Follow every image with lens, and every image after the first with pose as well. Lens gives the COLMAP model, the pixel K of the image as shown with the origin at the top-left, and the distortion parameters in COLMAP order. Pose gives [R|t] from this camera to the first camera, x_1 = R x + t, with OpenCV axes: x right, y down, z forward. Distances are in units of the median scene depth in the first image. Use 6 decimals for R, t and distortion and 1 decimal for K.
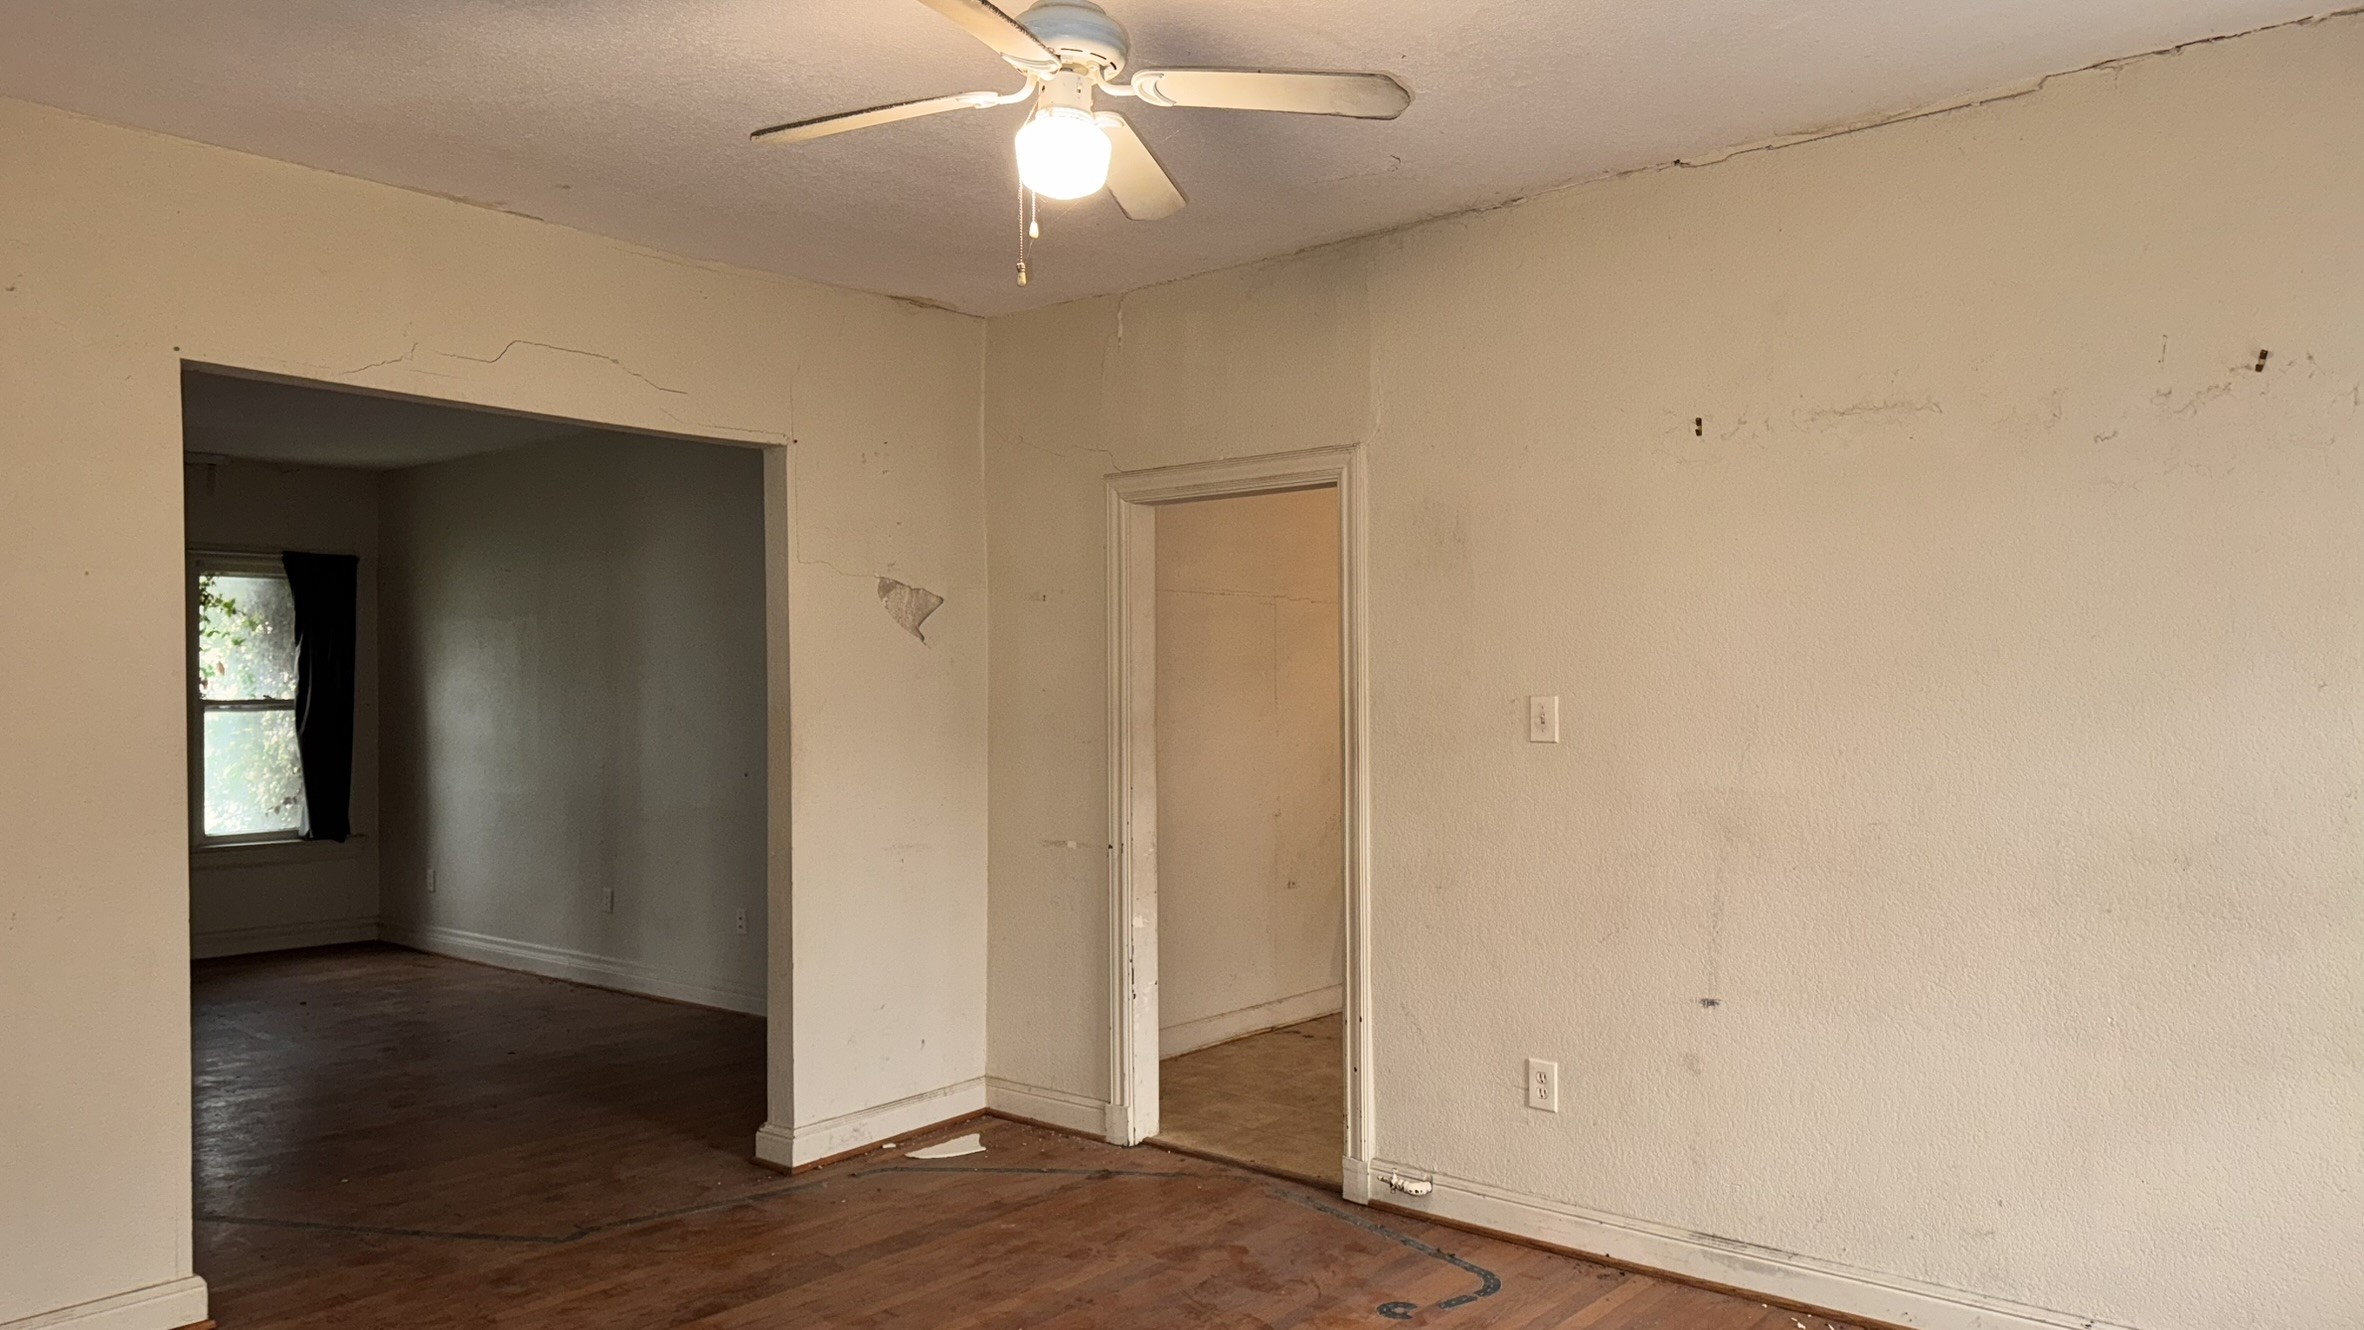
lens RADIAL K [[1592.6, 0, 1182.5], [0, 1592.6, 674.8], [0, 0, 1]] dist [0.136646, -0.146715]
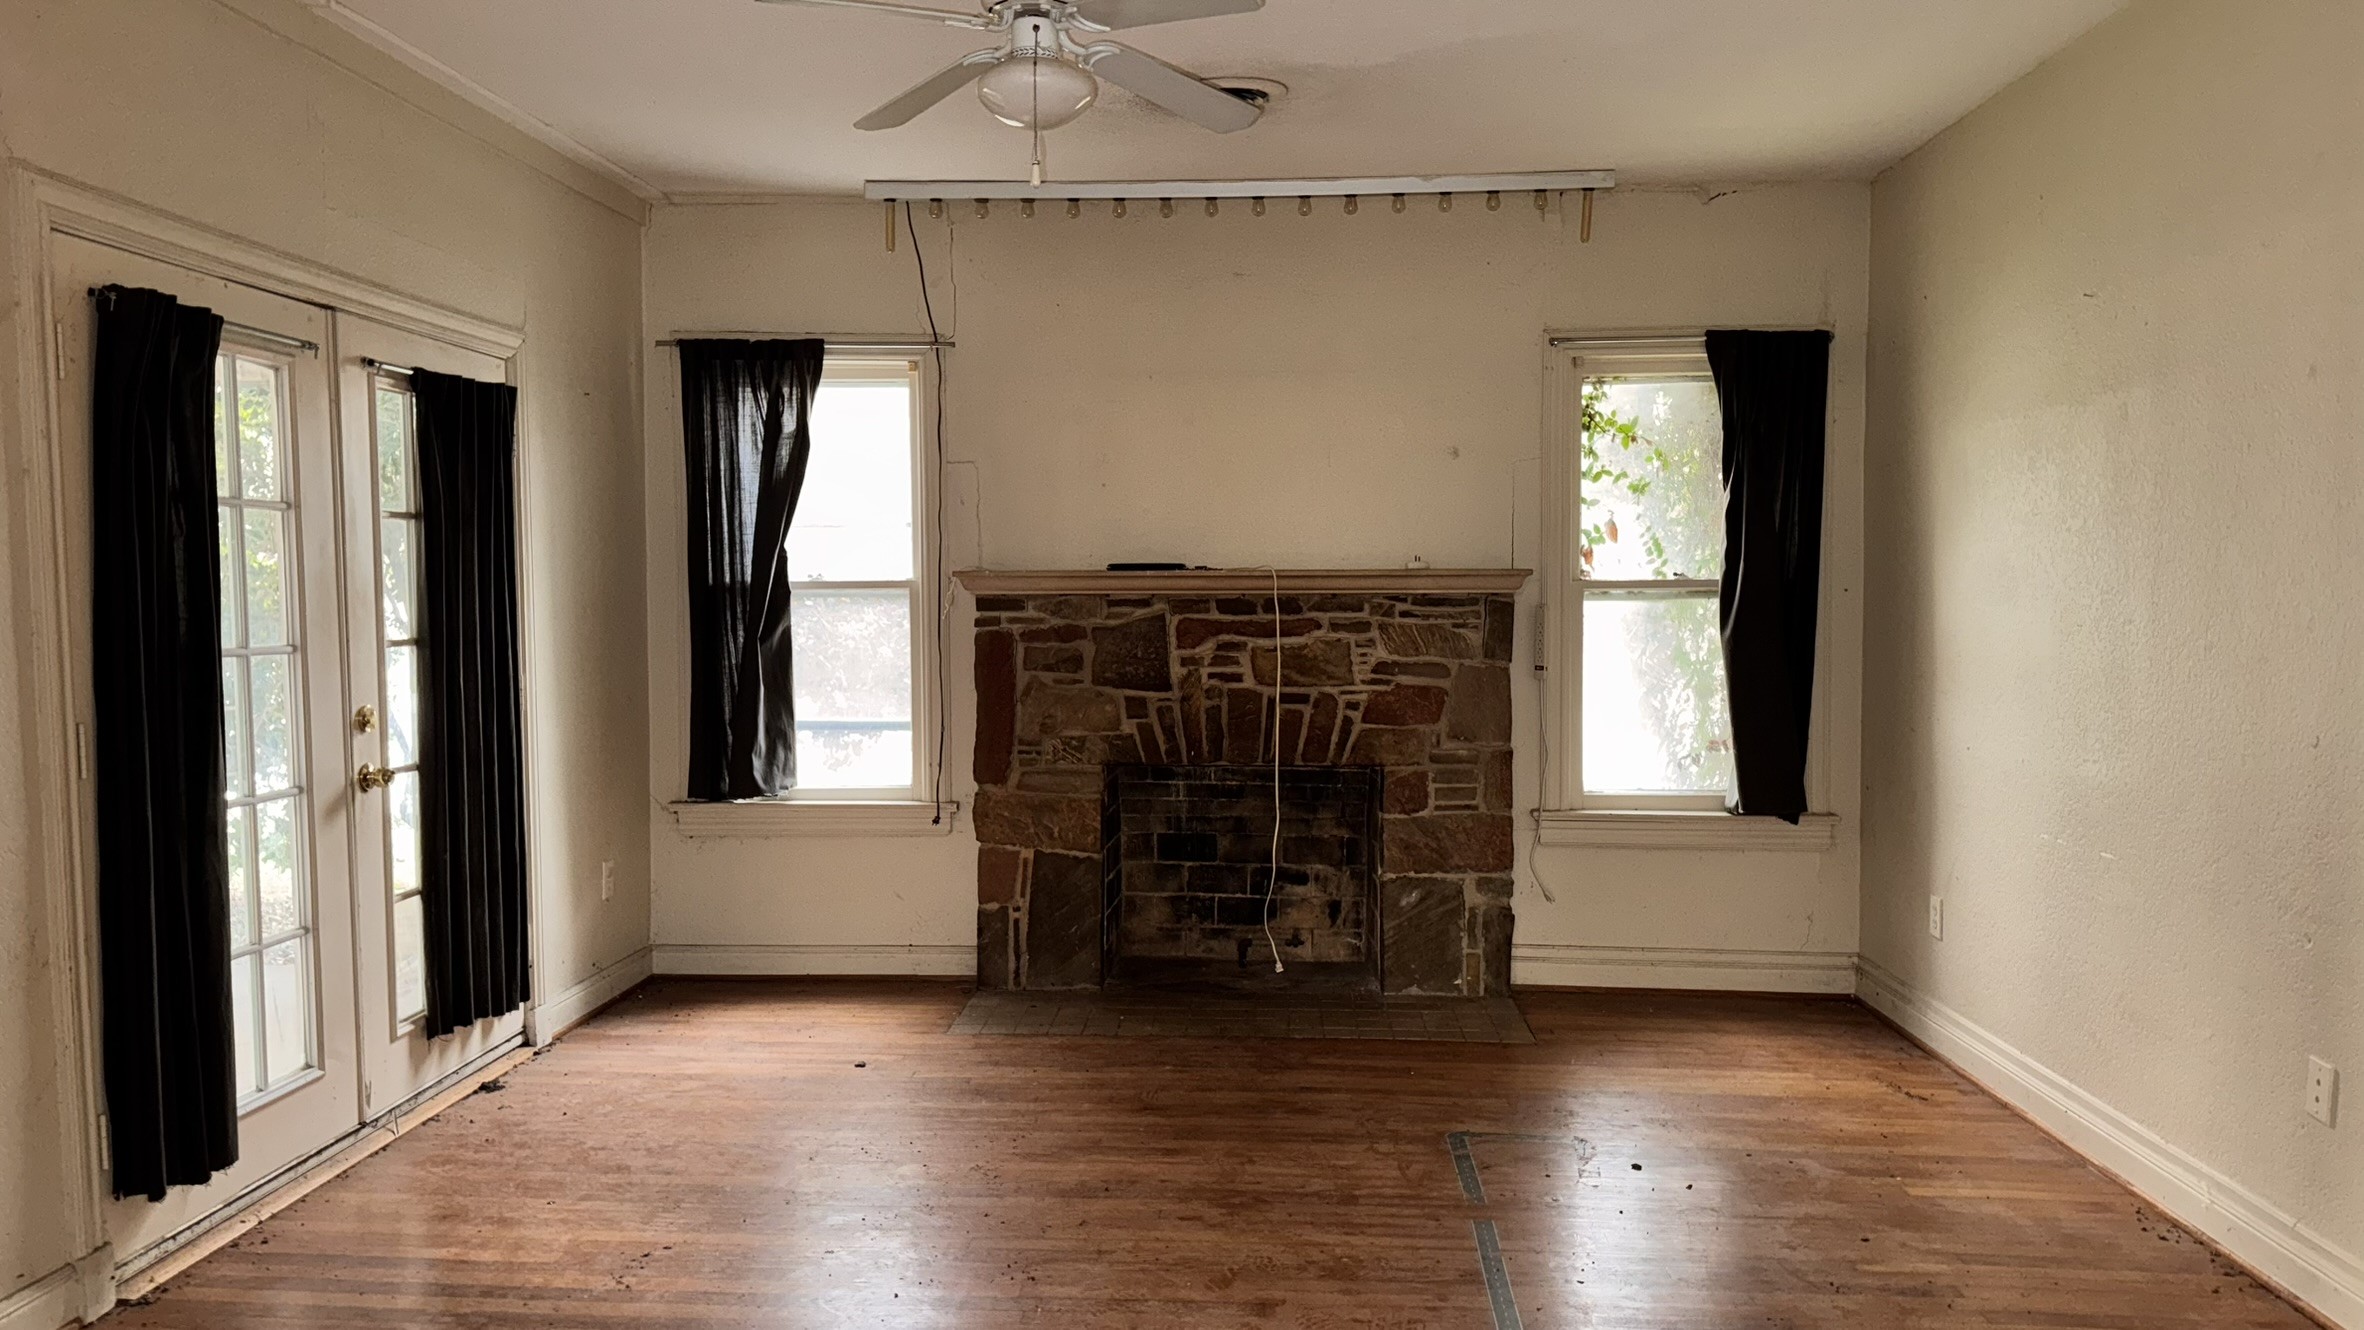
lens RADIAL K [[1621.3, 0, 1182.0], [0, 1621.3, 665.0], [0, 0, 1]] dist [0.122687, -0.157366]
pose [[0.600443, 0.027739, -0.799186, -0.181725], [0.008408, 0.999124, 0.040996, 0.020362], [0.799623, -0.031336, 0.599684, 0.487102]]
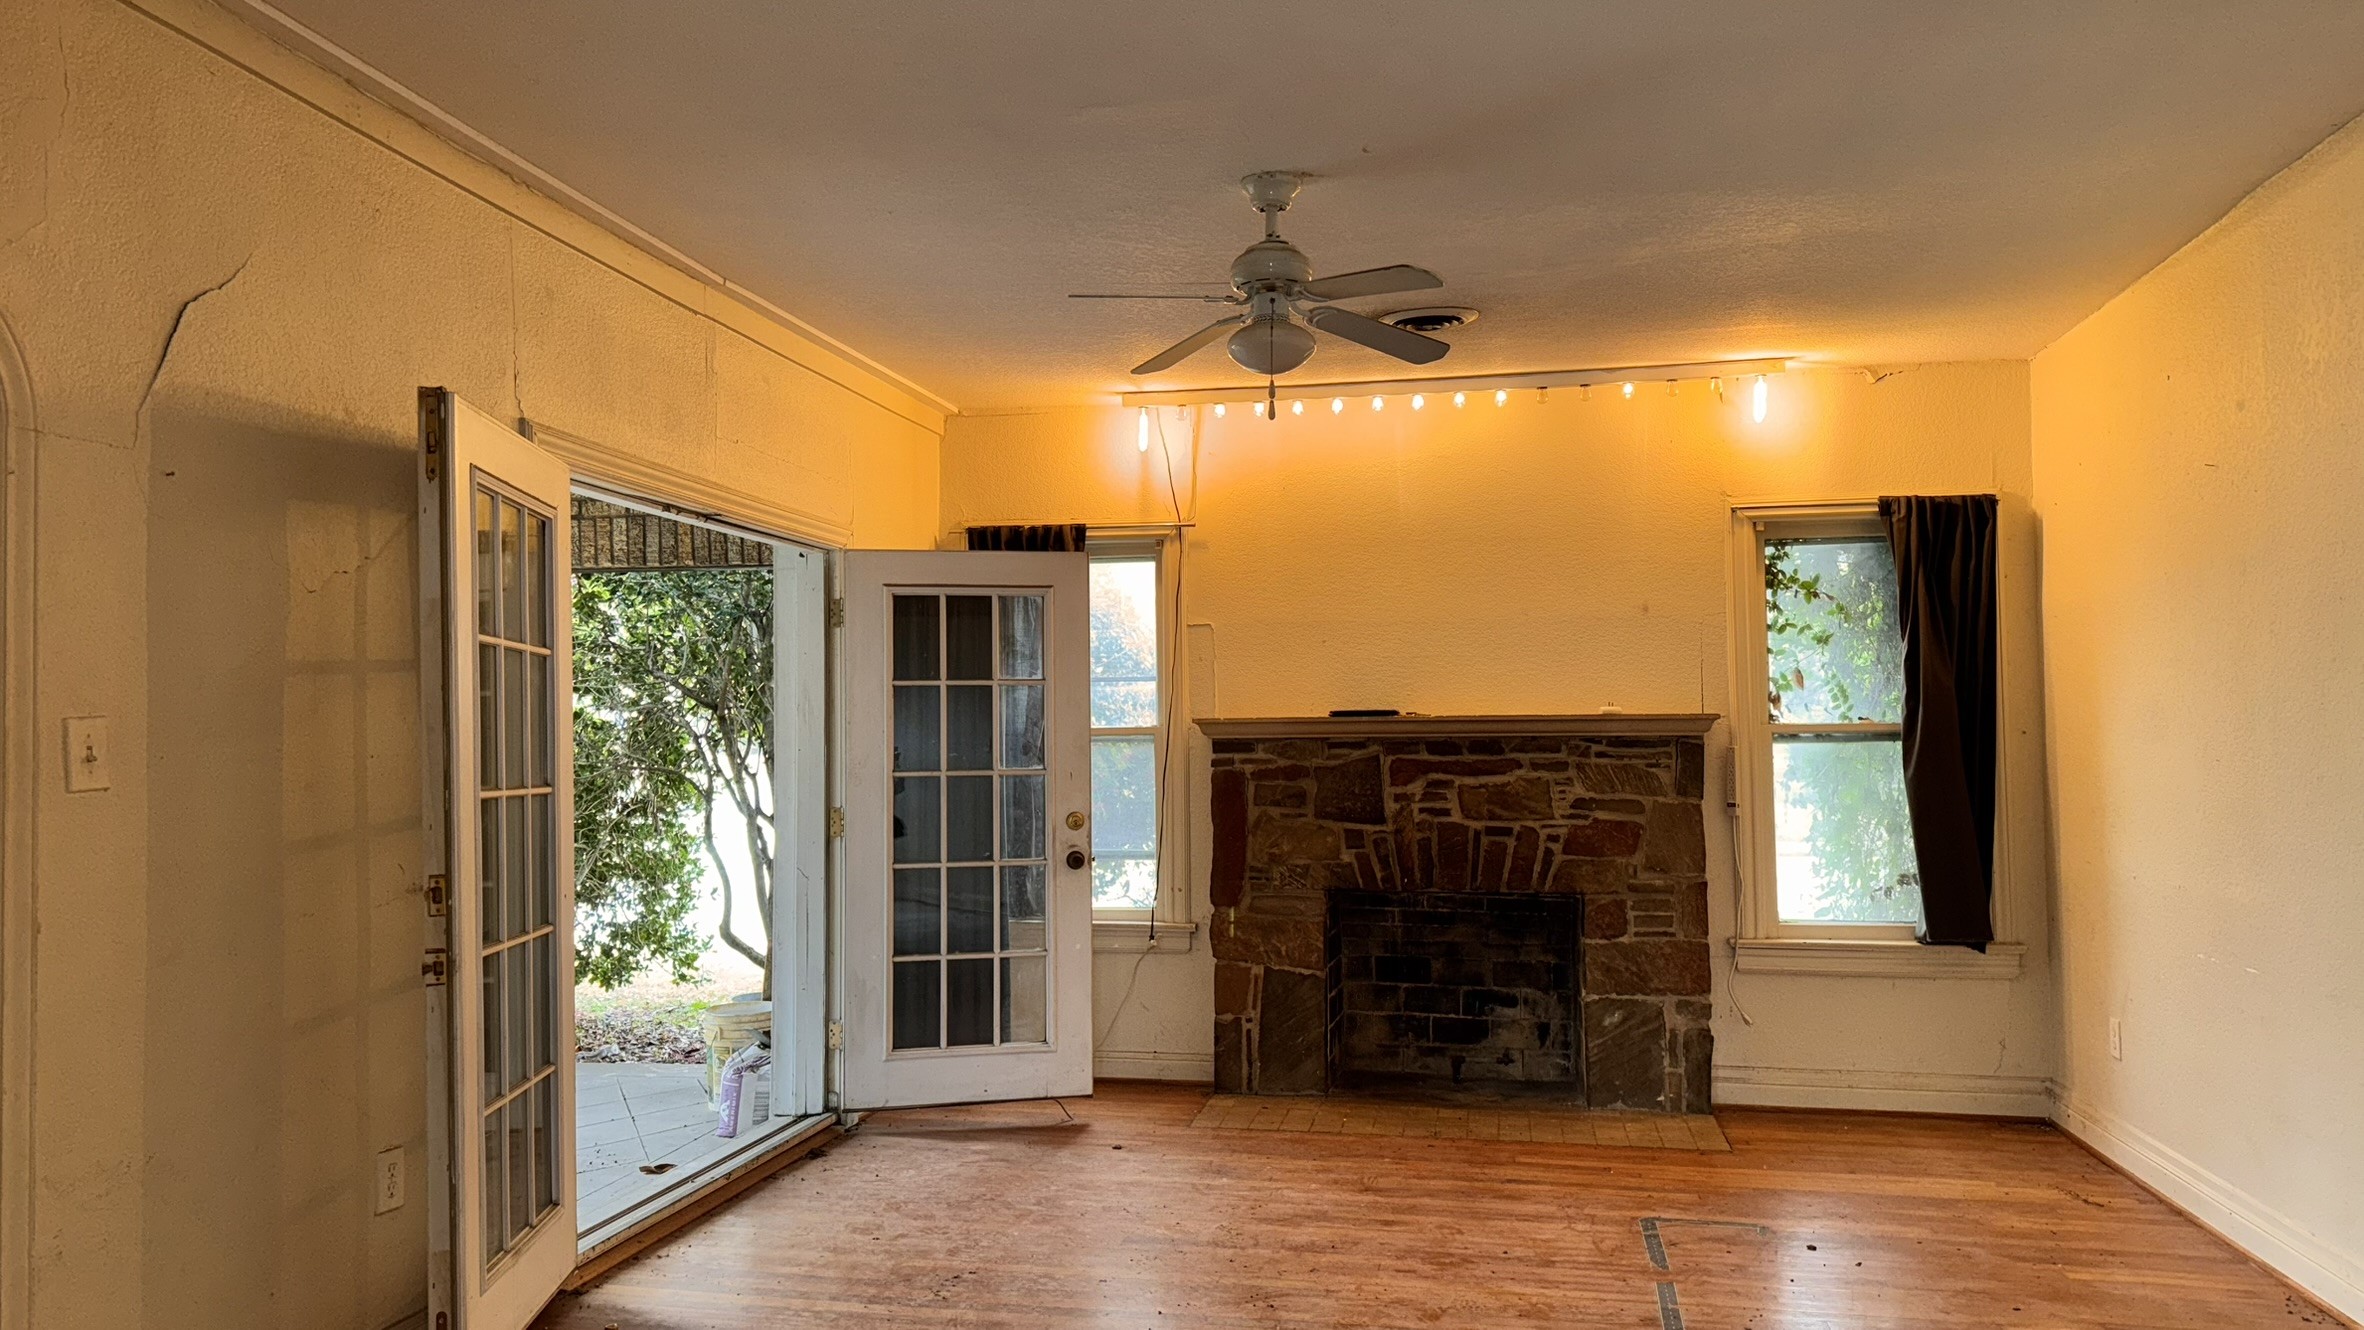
lens RADIAL K [[1592.6, 0, 1182.5], [0, 1592.6, 674.8], [0, 0, 1]] dist [0.136646, -0.146715]
pose [[0.485917, -0.048085, -0.872681, -0.123242], [0.012027, 0.998759, -0.048335, 0.023890], [0.873922, 0.012991, 0.485892, 0.447170]]
